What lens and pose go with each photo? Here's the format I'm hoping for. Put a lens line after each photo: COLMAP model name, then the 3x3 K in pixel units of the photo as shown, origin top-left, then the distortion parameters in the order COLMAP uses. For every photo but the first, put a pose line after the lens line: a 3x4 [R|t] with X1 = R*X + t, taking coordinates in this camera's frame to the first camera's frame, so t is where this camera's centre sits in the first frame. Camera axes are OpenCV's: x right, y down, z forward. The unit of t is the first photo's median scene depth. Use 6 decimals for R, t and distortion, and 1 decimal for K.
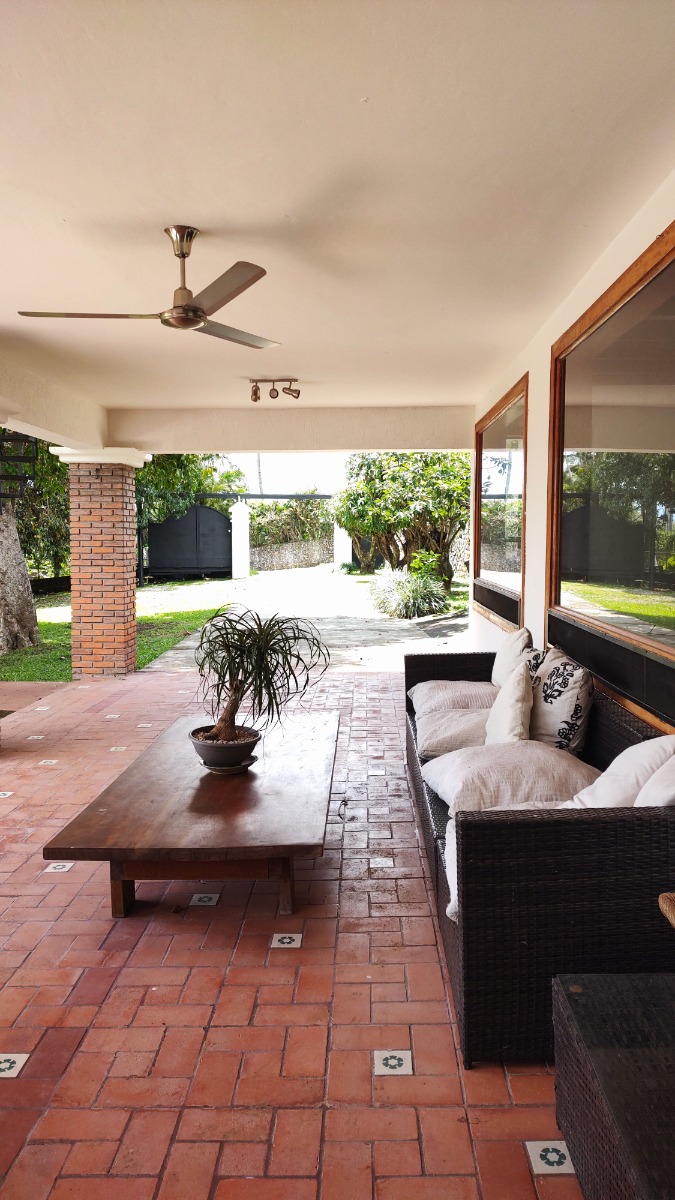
lens RADIAL K [[858.6, 0, 337.5], [0, 858.6, 600.0], [0, 0, 1]] dist [-0.002285, -0.001198]
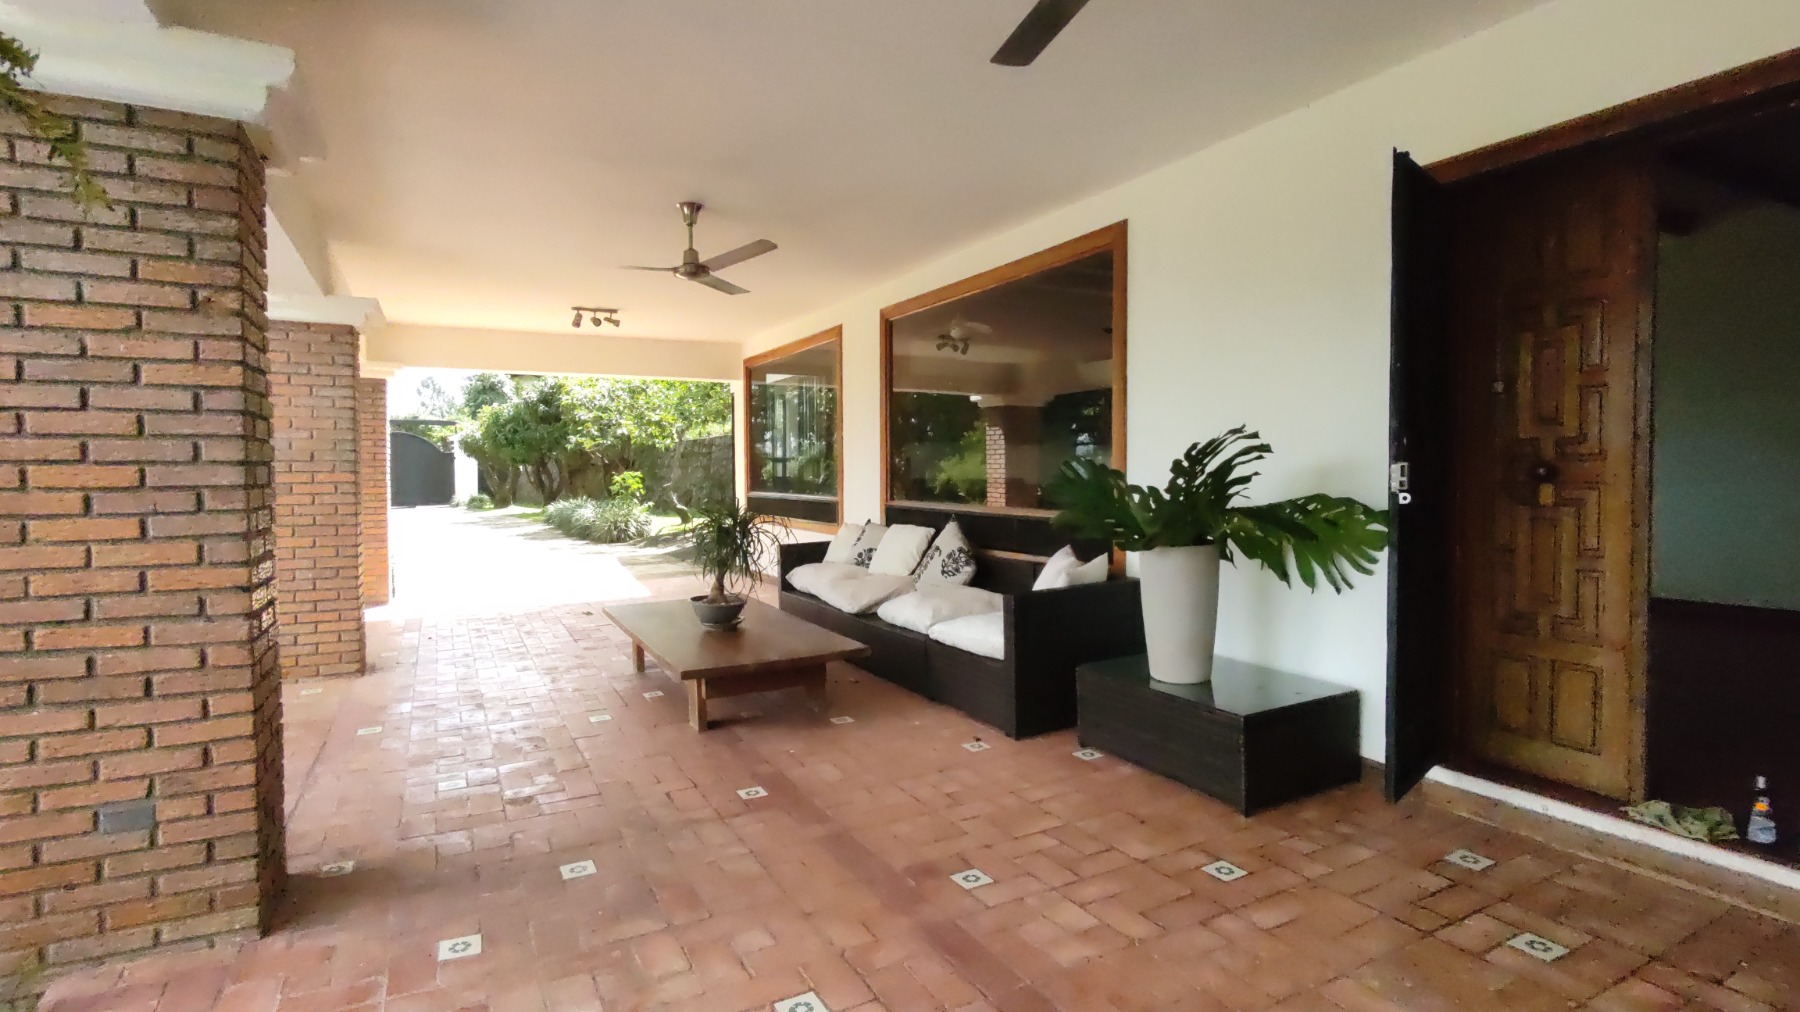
lens RADIAL K [[875.9, 0, 900.0], [0, 875.9, 506.0], [0, 0, 1]] dist [0.000161, -0.000003]
pose [[0.869417, -0.022335, 0.493573, -0.532735], [0.038373, 0.999013, -0.022385, 0.057666], [-0.492586, 0.038402, 0.869416, -0.261140]]
